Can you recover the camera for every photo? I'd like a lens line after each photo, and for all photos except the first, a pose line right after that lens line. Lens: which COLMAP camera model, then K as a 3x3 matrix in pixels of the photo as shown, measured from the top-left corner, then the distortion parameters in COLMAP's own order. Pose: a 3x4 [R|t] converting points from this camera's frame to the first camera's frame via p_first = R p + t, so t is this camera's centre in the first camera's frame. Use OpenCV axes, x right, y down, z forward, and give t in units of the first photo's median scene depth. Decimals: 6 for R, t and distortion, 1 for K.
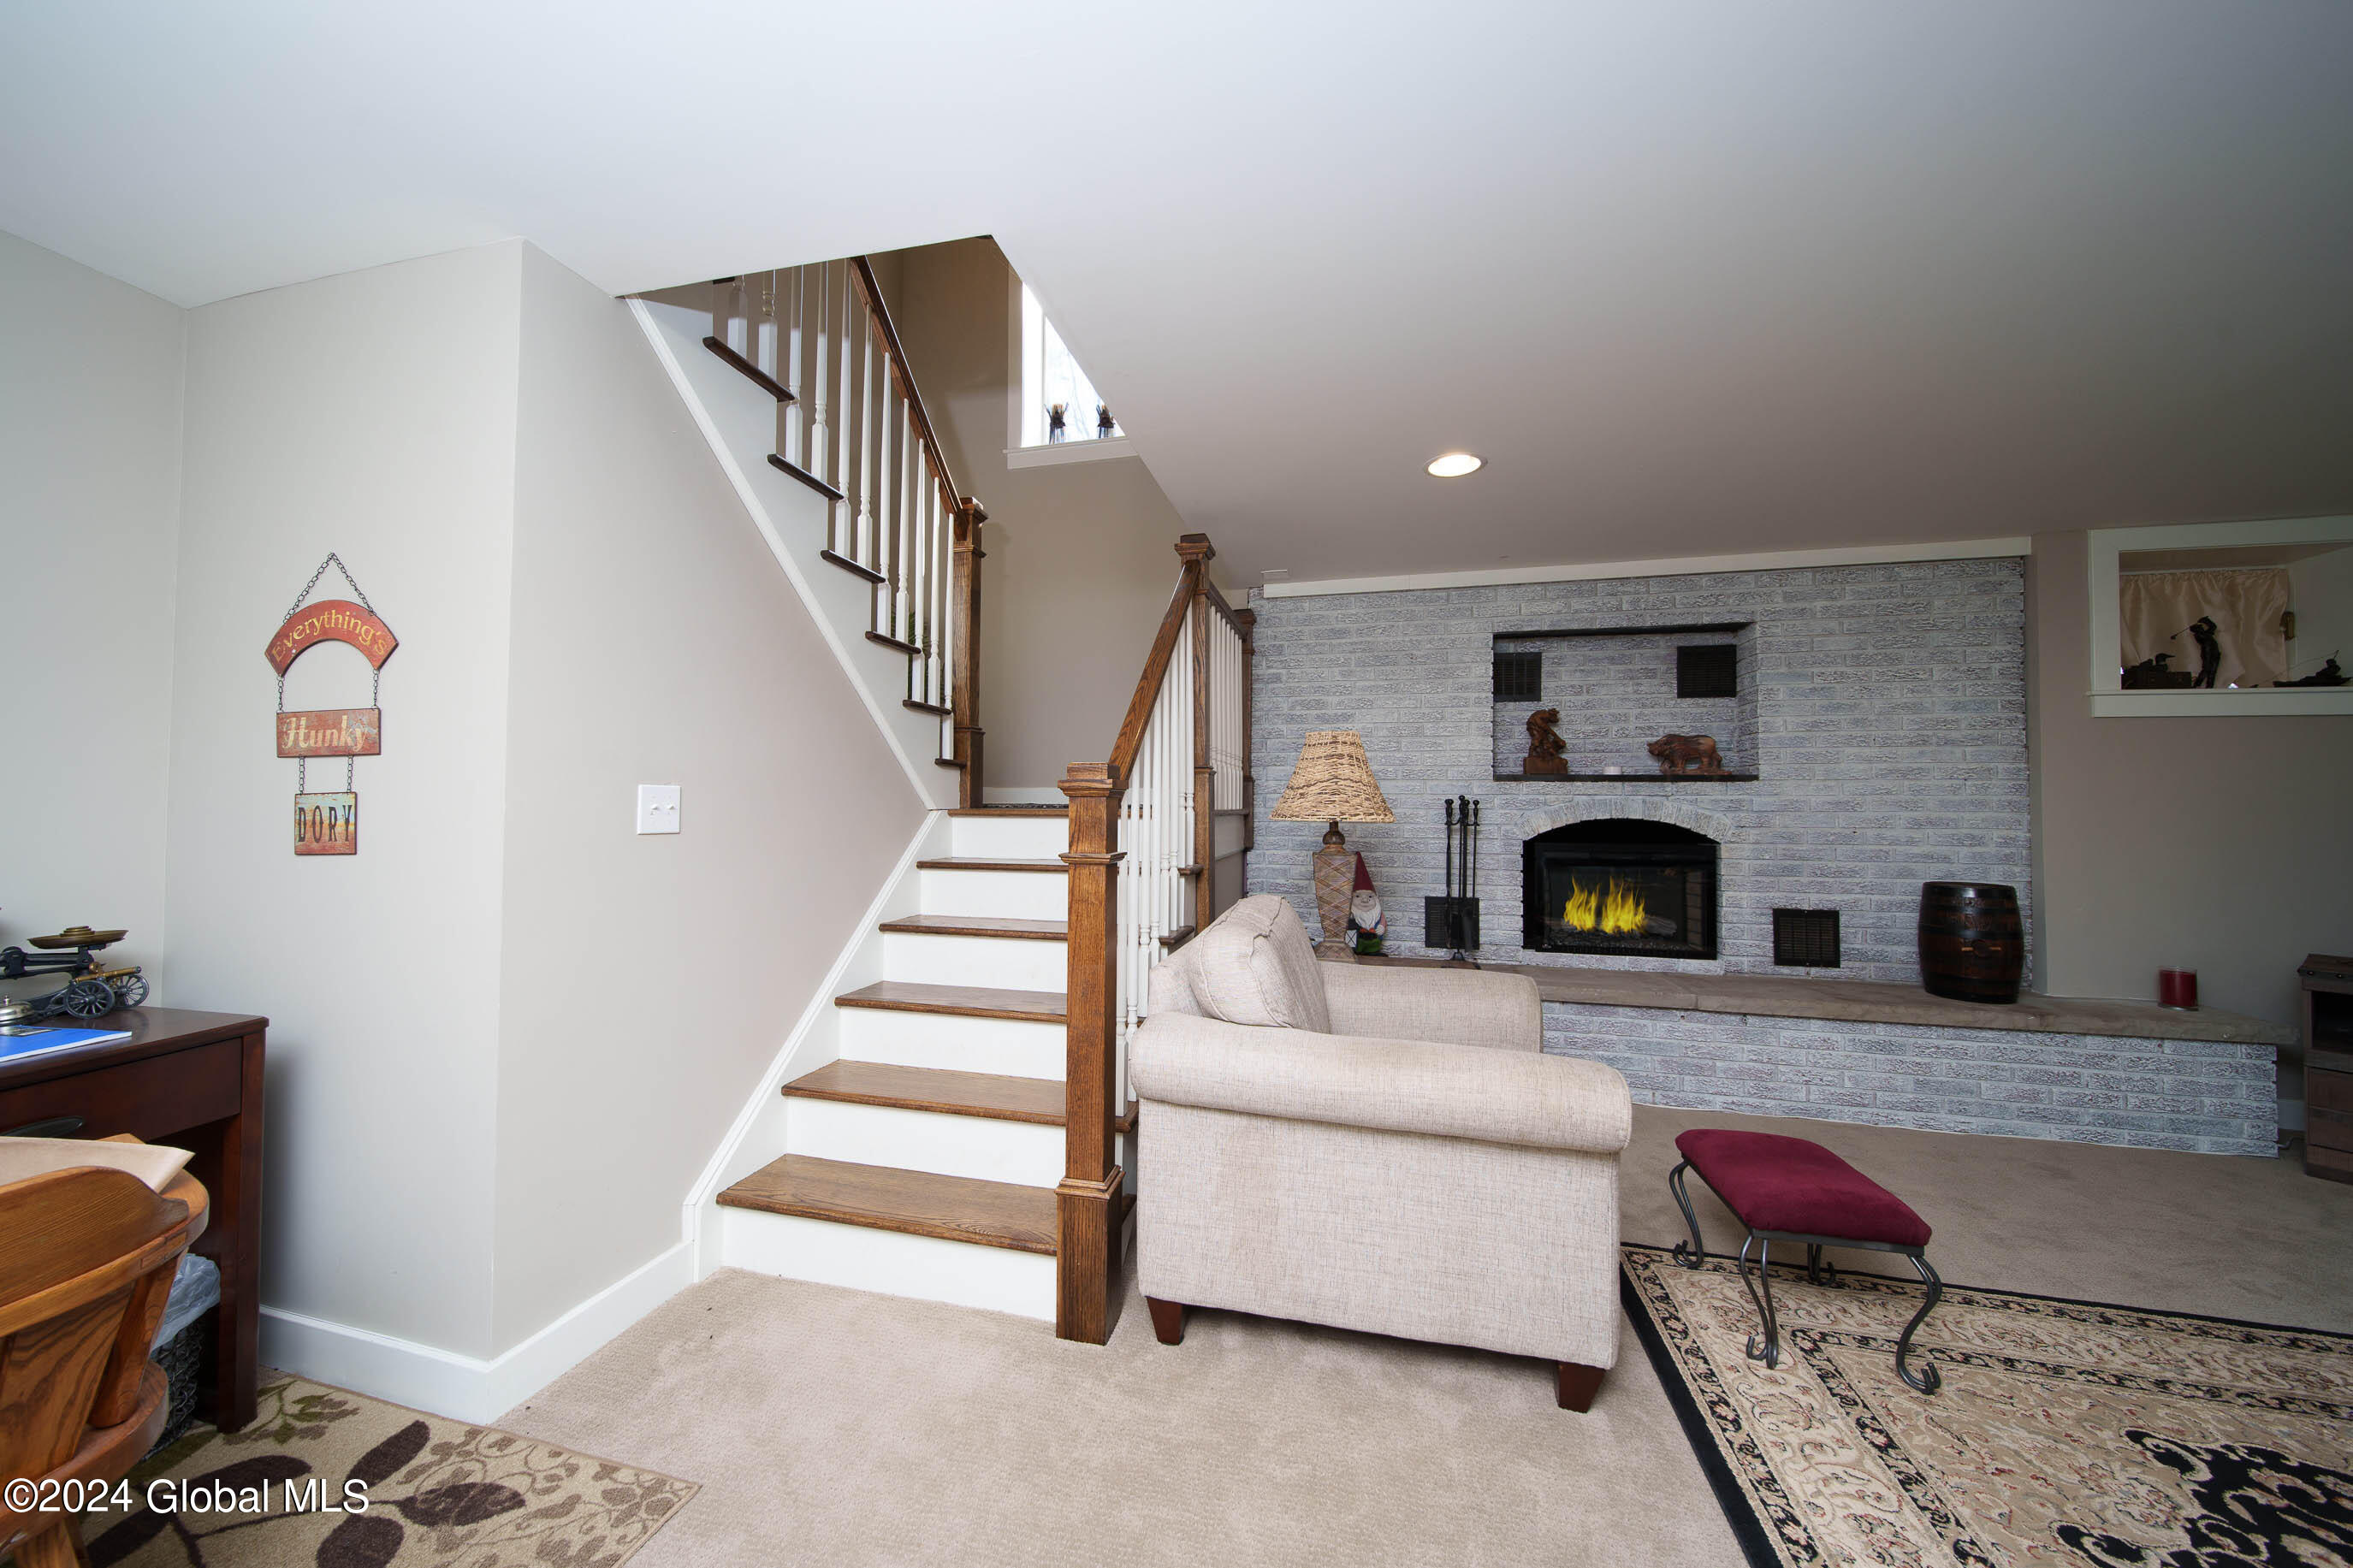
lens RADIAL K [[826.0, 0, 1169.8], [0, 826.0, 790.5], [0, 0, 1]] dist [0.000287, -0.000250]
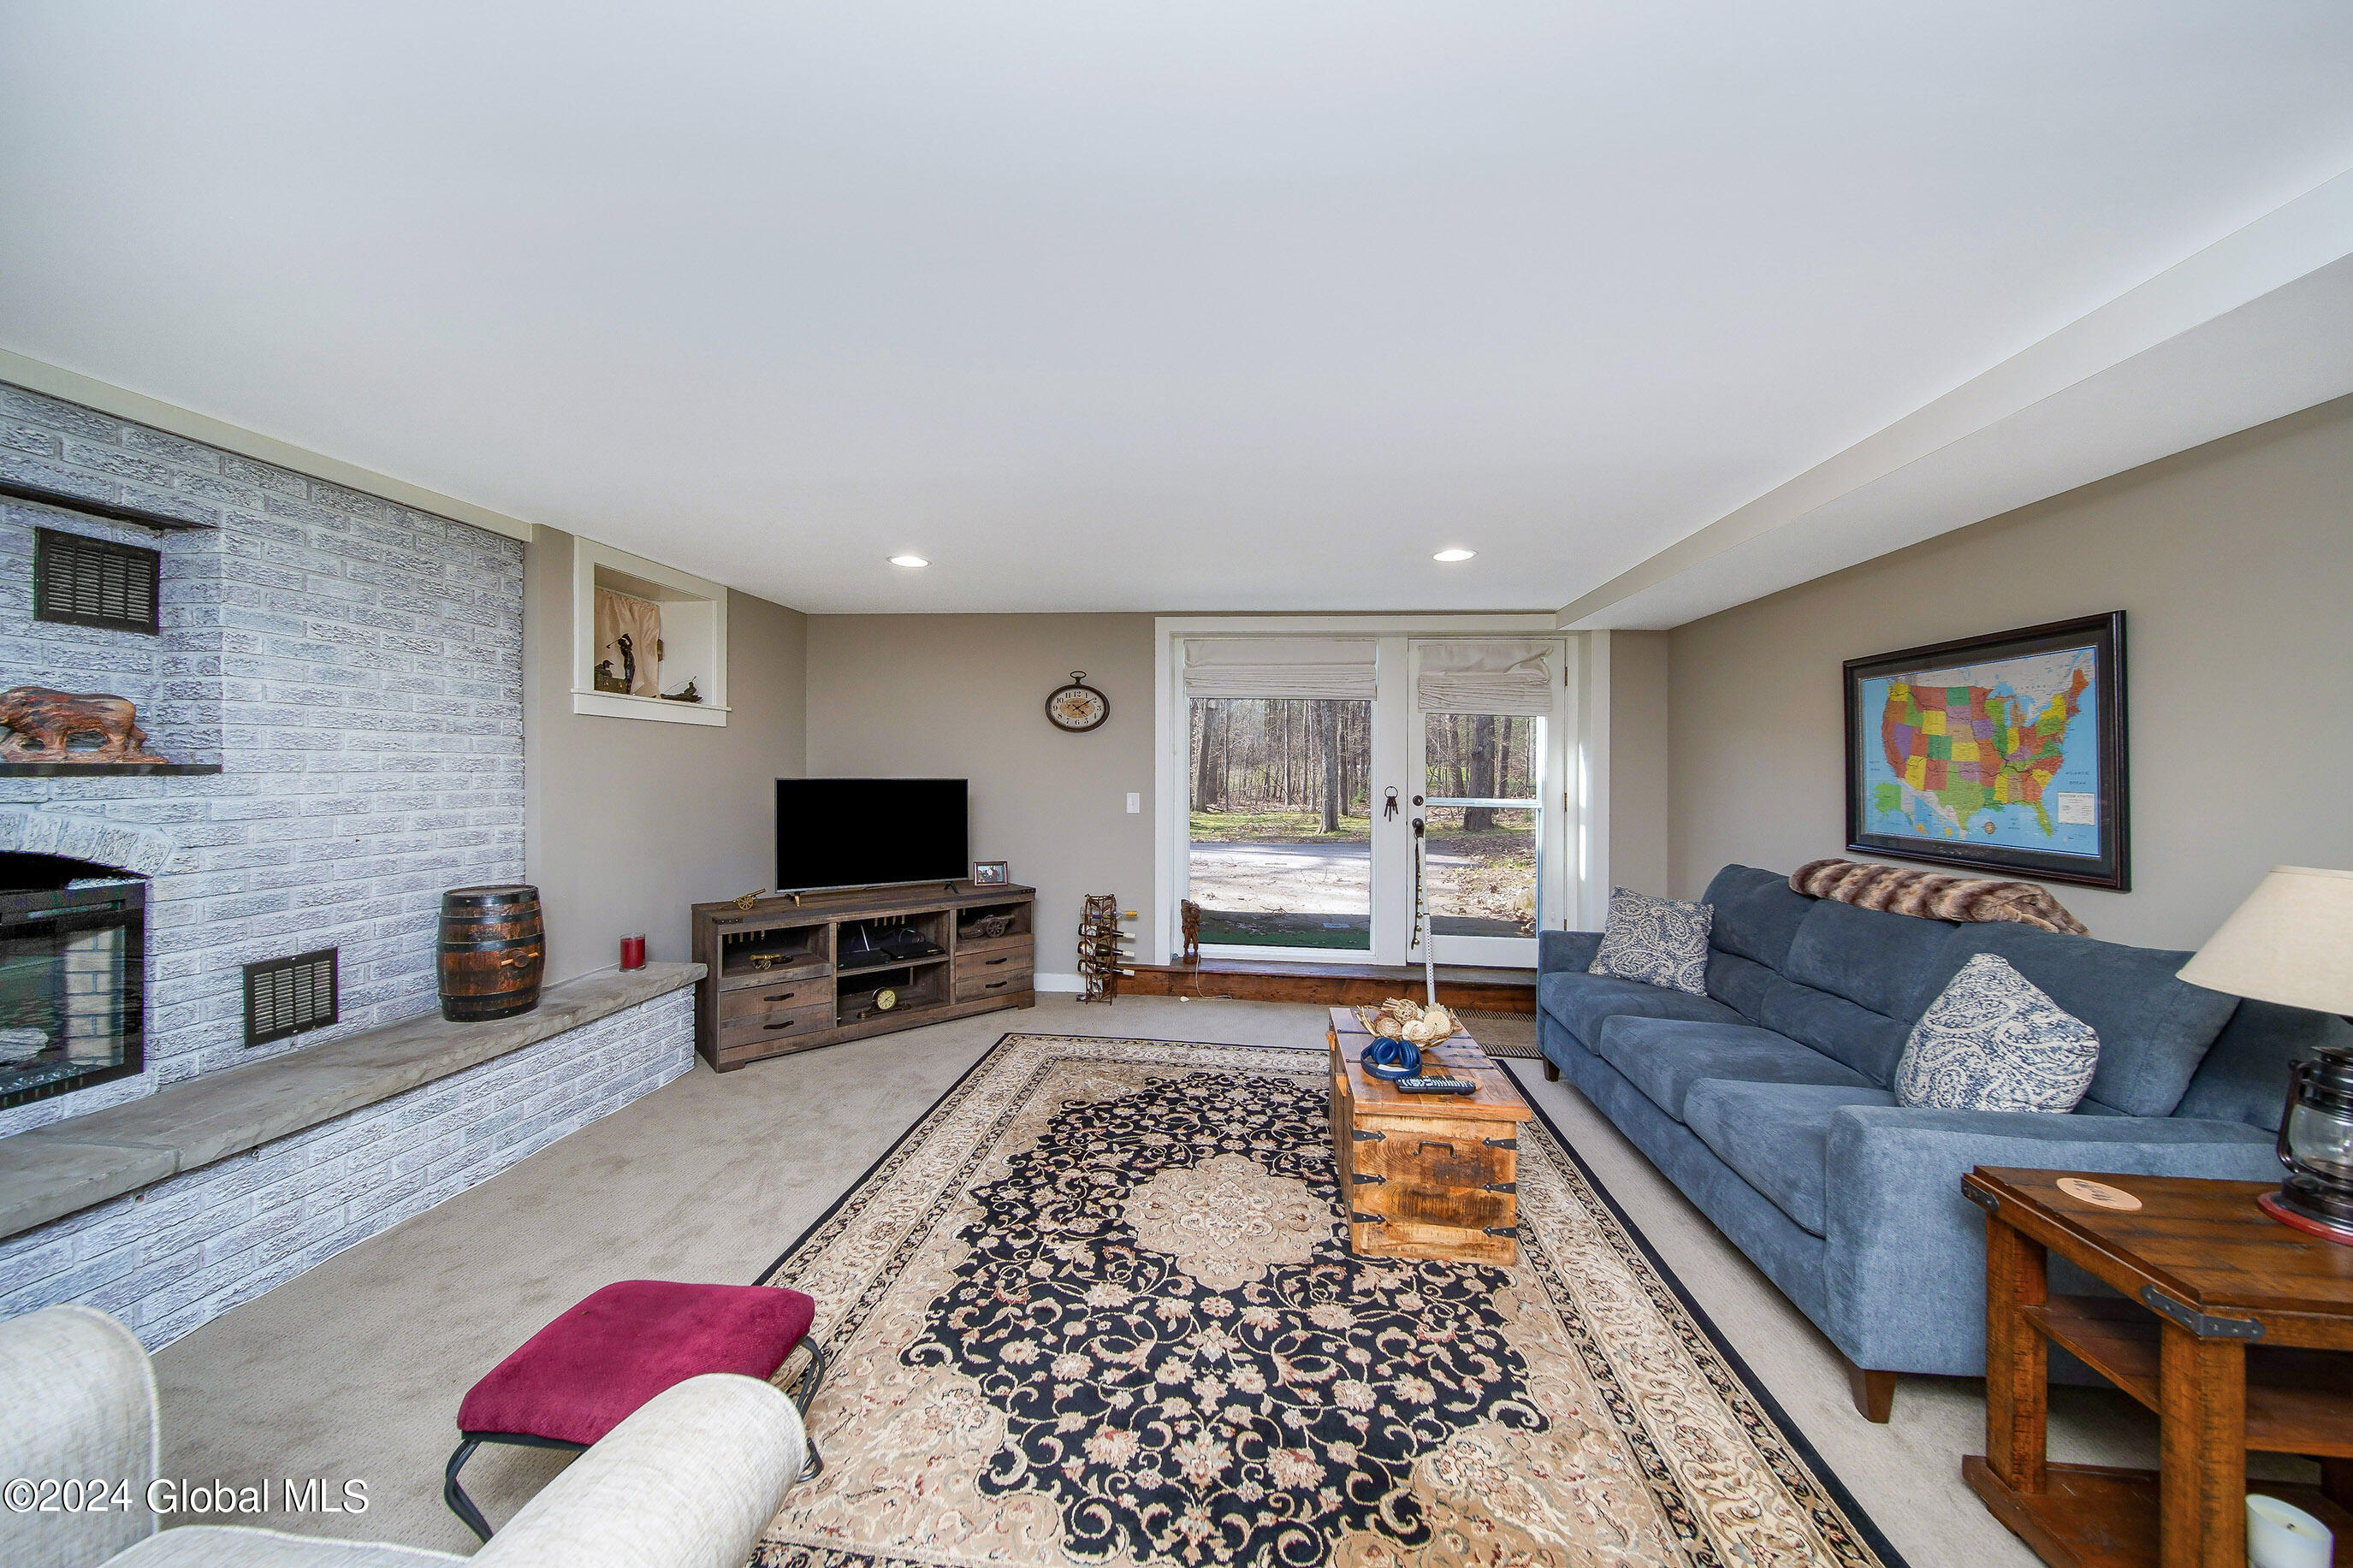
lens RADIAL K [[826.0, 0, 1164.9], [0, 826.0, 770.3], [0, 0, 1]] dist [0.000287, -0.000250]
pose [[-0.128377, -0.012333, 0.991649, -0.030382], [-0.031460, 0.999470, 0.008358, -0.046576], [-0.991226, -0.030125, -0.128697, 0.368448]]
